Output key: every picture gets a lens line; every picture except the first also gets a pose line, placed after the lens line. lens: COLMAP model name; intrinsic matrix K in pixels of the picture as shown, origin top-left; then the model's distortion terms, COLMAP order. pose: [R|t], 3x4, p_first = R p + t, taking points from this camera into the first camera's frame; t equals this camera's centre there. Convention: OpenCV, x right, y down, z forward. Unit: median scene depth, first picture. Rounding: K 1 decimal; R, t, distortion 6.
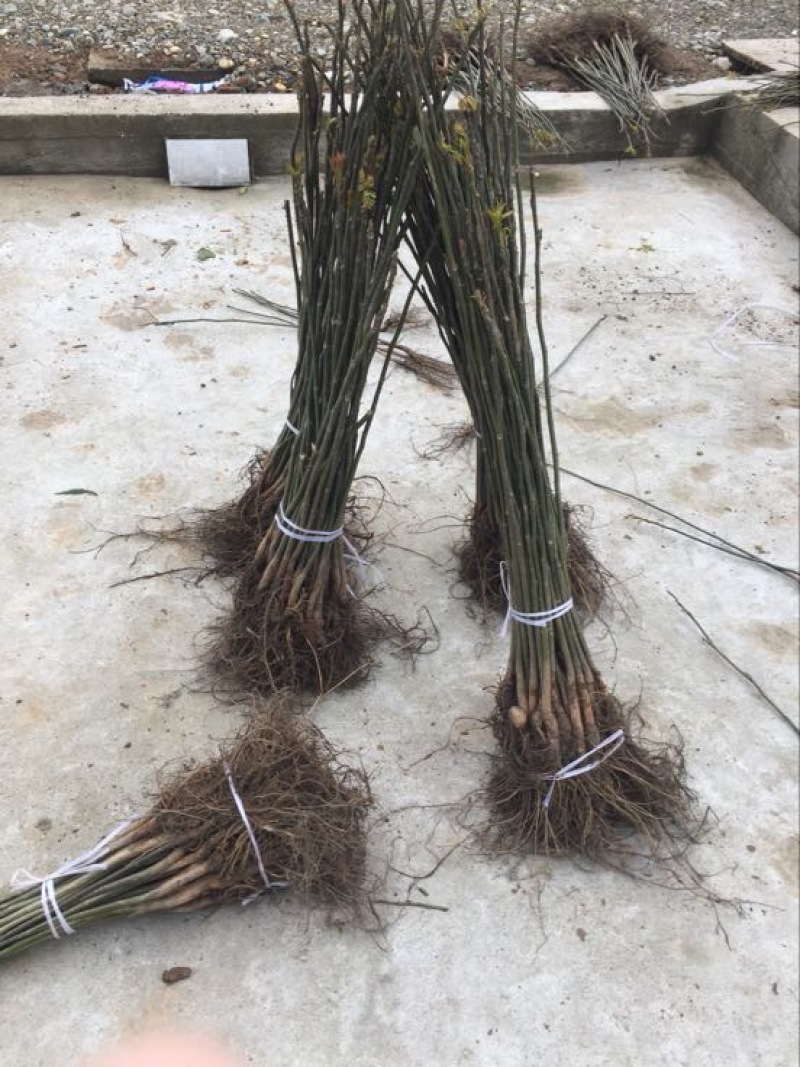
lens RADIAL K [[773.6, 0, 364.2], [0, 773.6, 534.9], [0, 0, 1]] dist [0.098280, -0.090436]
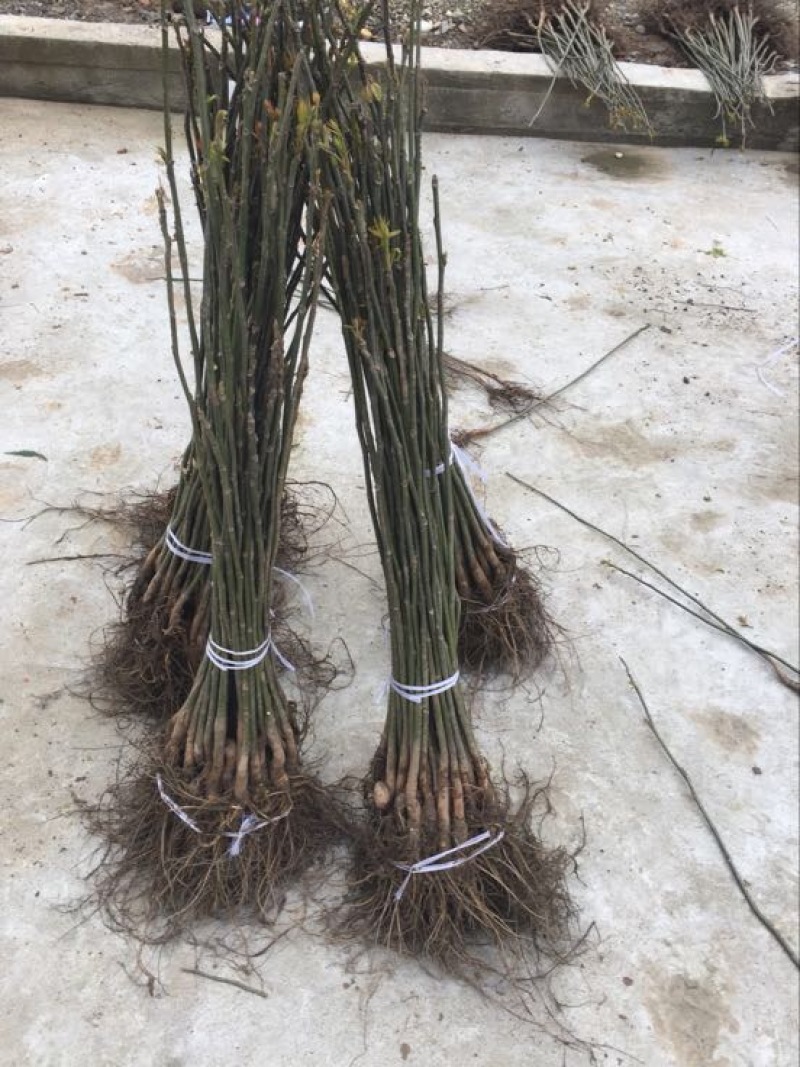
lens RADIAL K [[773.6, 0, 364.2], [0, 773.6, 534.9], [0, 0, 1]] dist [0.098280, -0.090436]
pose [[0.987097, 0.138863, -0.079722, 0.138992], [-0.134648, 0.989308, 0.056038, -0.071559], [0.086651, -0.044580, 0.995241, 0.084596]]
